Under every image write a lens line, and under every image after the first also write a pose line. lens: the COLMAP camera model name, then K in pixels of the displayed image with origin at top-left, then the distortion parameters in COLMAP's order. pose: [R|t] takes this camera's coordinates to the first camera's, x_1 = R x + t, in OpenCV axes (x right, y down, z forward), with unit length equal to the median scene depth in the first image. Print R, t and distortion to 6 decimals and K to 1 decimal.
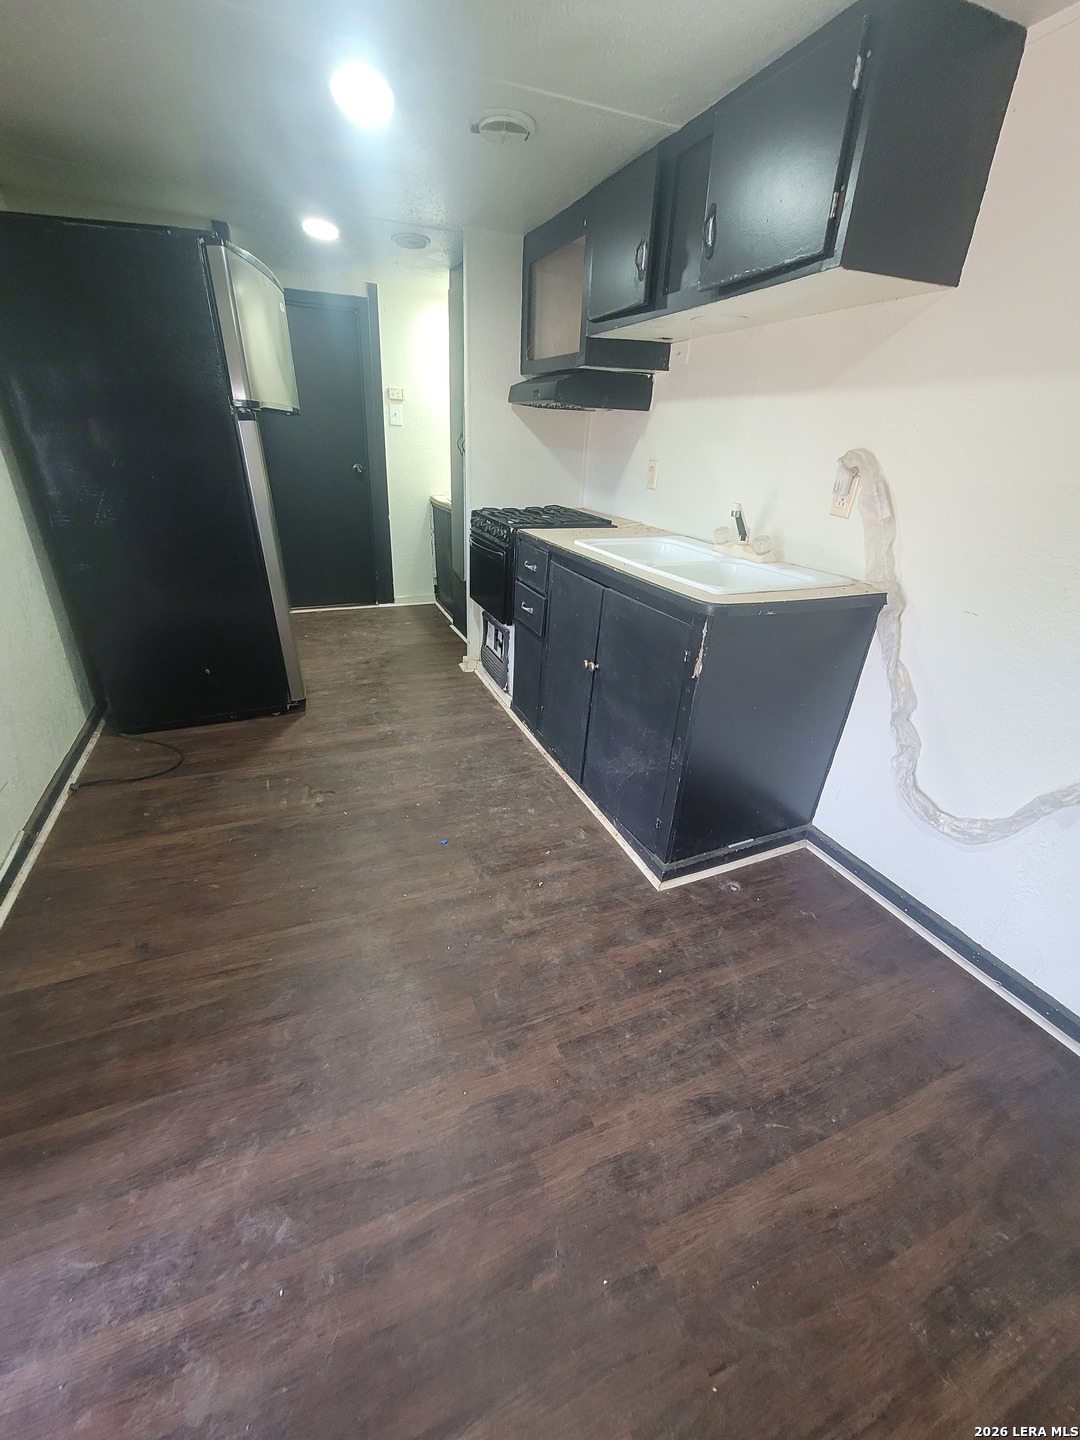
lens RADIAL K [[584.8, 0, 534.9], [0, 584.8, 724.7], [0, 0, 1]] dist [0.000724, -0.000064]
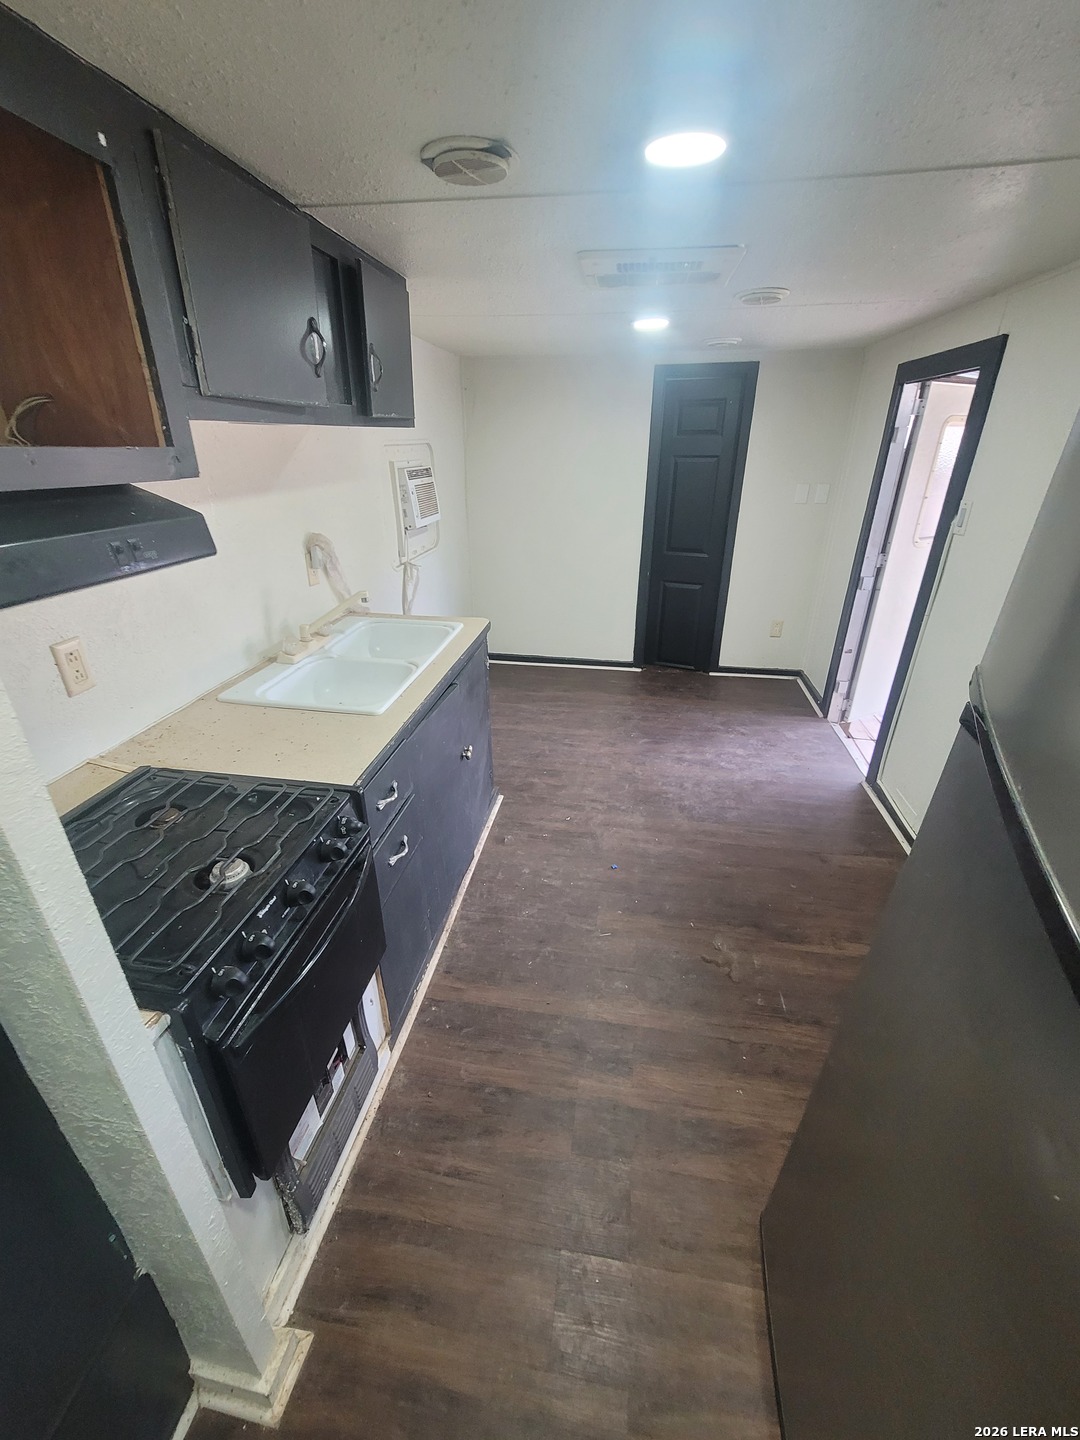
lens RADIAL K [[584.8, 0, 536.3], [0, 584.8, 716.0], [0, 0, 1]] dist [0.000724, -0.000064]
pose [[-0.844612, -0.263449, 0.466074, -0.530245], [0.207234, 0.641812, 0.738330, -0.979085], [-0.493644, 0.720189, -0.487486, 1.532743]]
